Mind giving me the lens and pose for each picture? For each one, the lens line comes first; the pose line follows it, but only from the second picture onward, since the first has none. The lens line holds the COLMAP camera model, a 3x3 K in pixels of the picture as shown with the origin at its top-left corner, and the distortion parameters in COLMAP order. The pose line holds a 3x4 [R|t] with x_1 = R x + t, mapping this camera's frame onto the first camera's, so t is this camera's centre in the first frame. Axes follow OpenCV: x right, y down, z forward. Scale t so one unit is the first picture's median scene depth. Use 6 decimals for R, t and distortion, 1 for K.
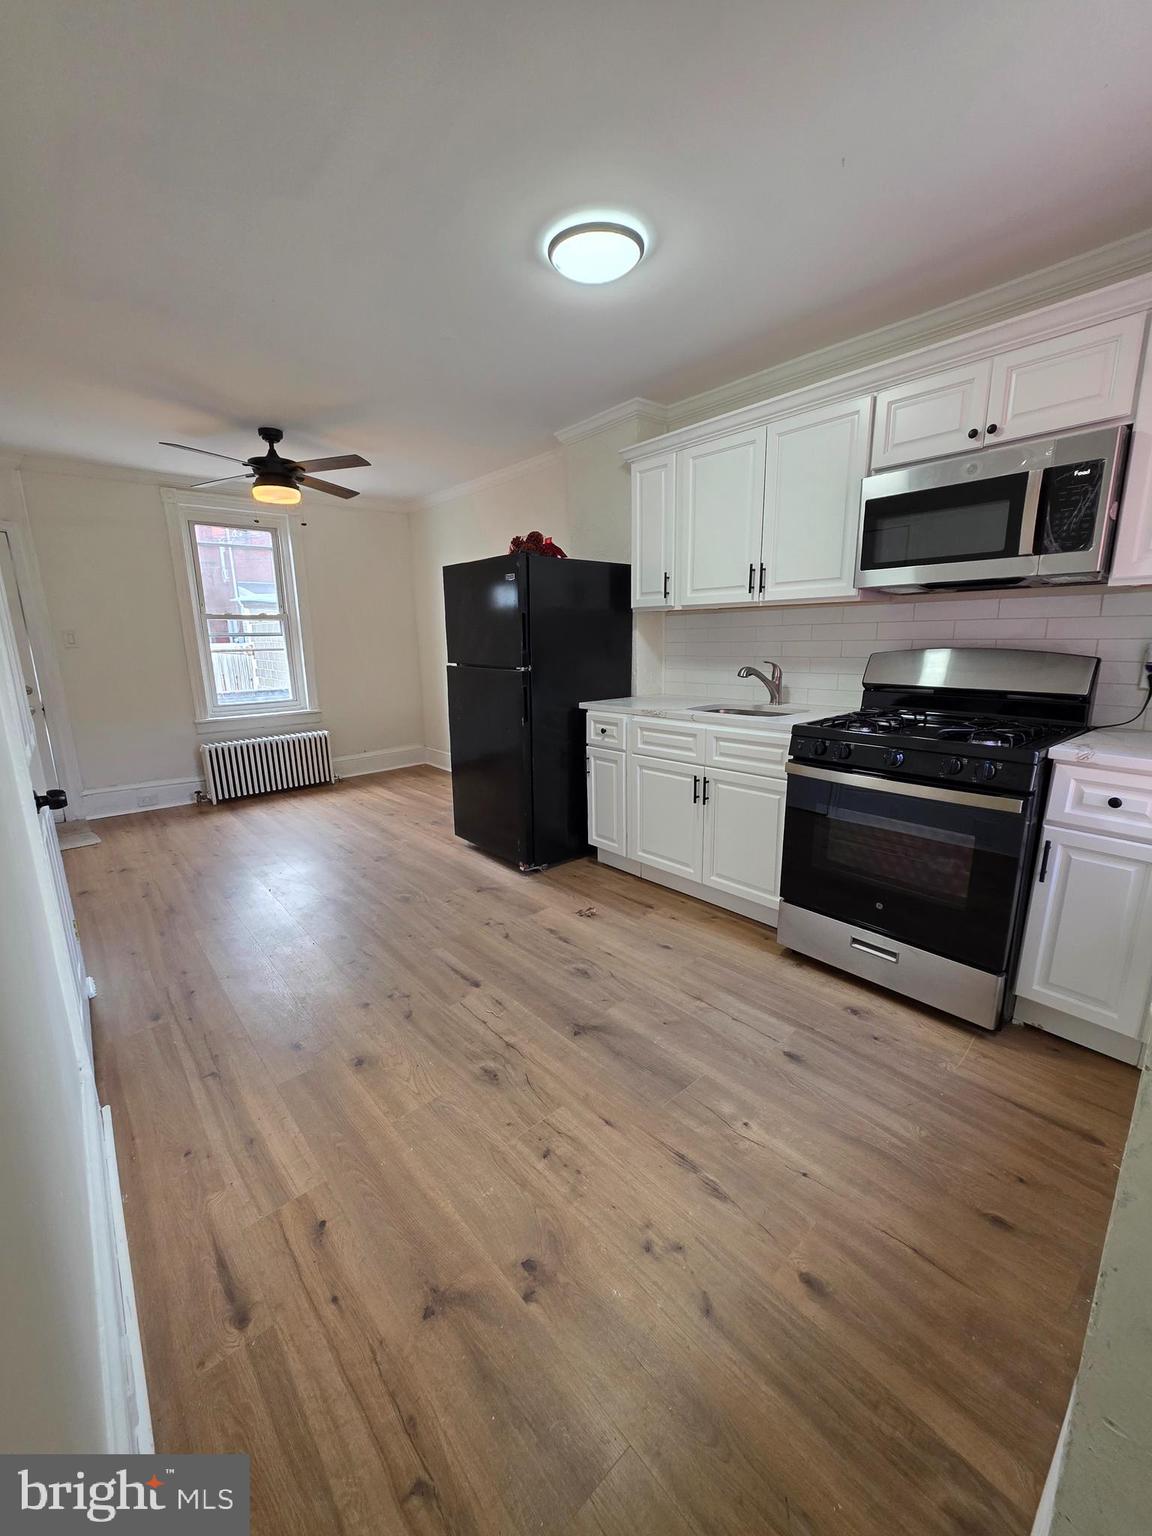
lens RADIAL K [[607.6, 0, 575.0], [0, 607.6, 771.4], [0, 0, 1]] dist [0.003361, 0.000464]
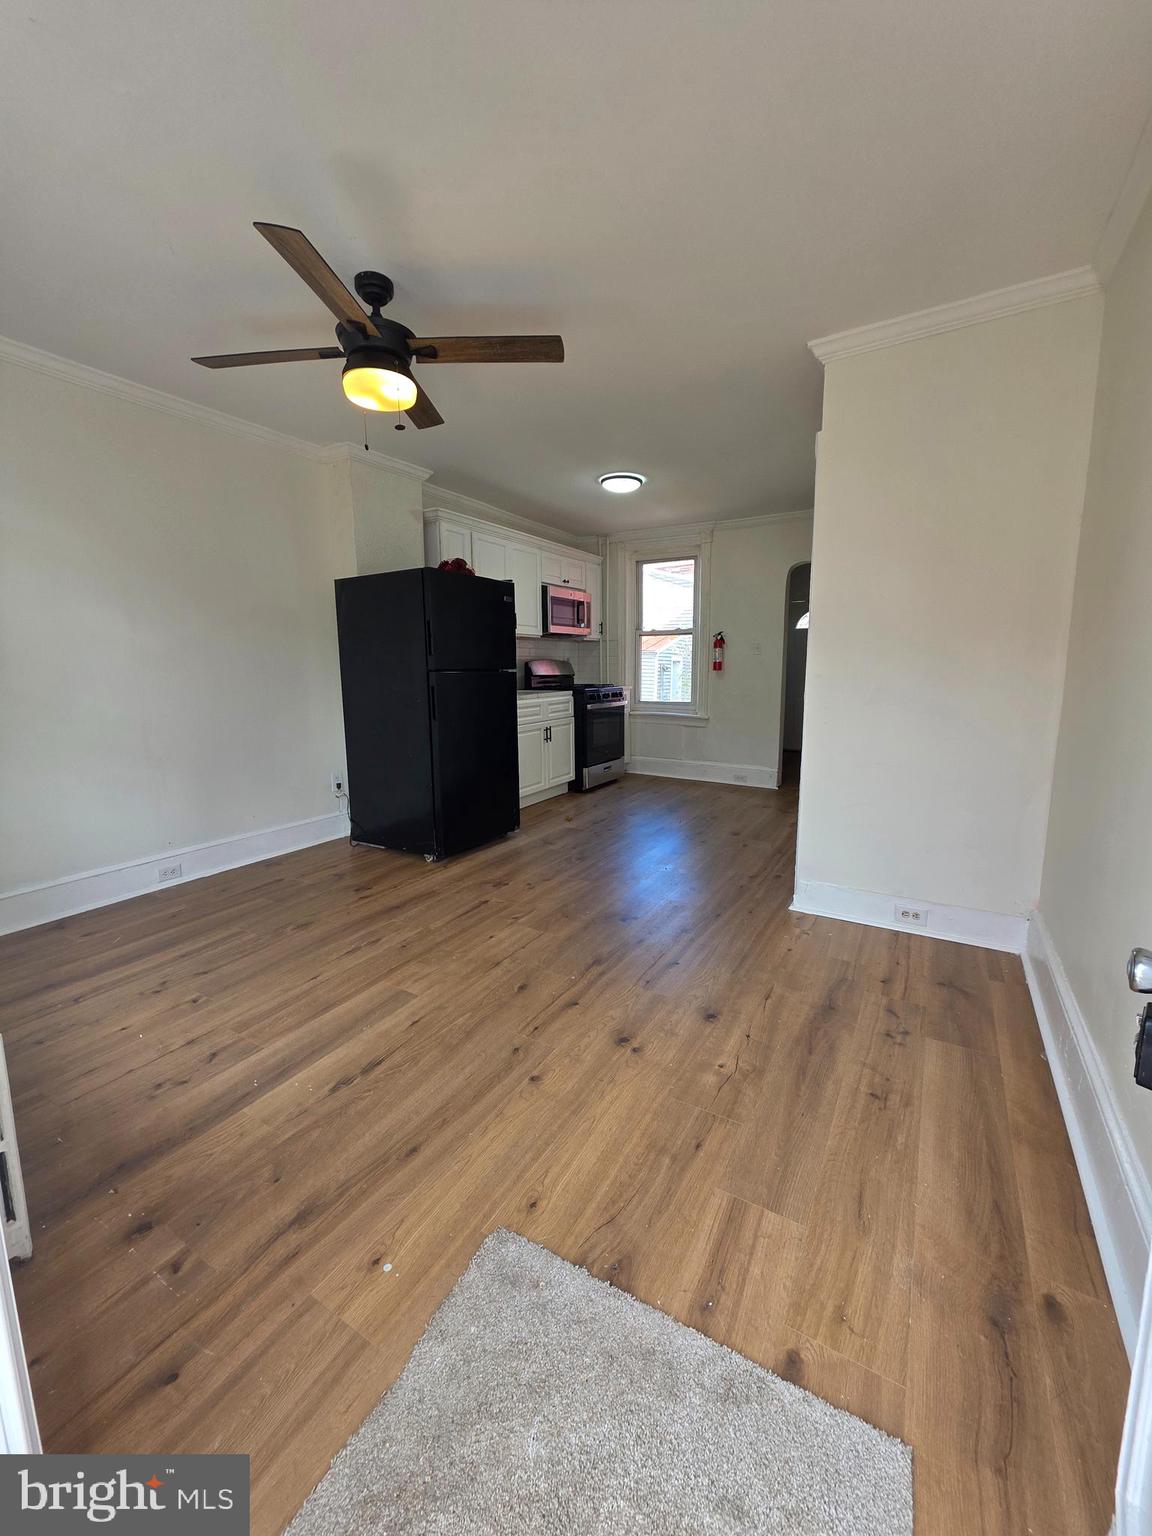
lens RADIAL K [[607.6, 0, 577.6], [0, 607.6, 758.4], [0, 0, 1]] dist [0.003361, 0.000464]
pose [[-0.312144, -0.128839, 0.941258, -1.174832], [0.217783, 0.954674, 0.202897, -0.190558], [-0.924736, 0.268323, -0.269937, 1.086853]]
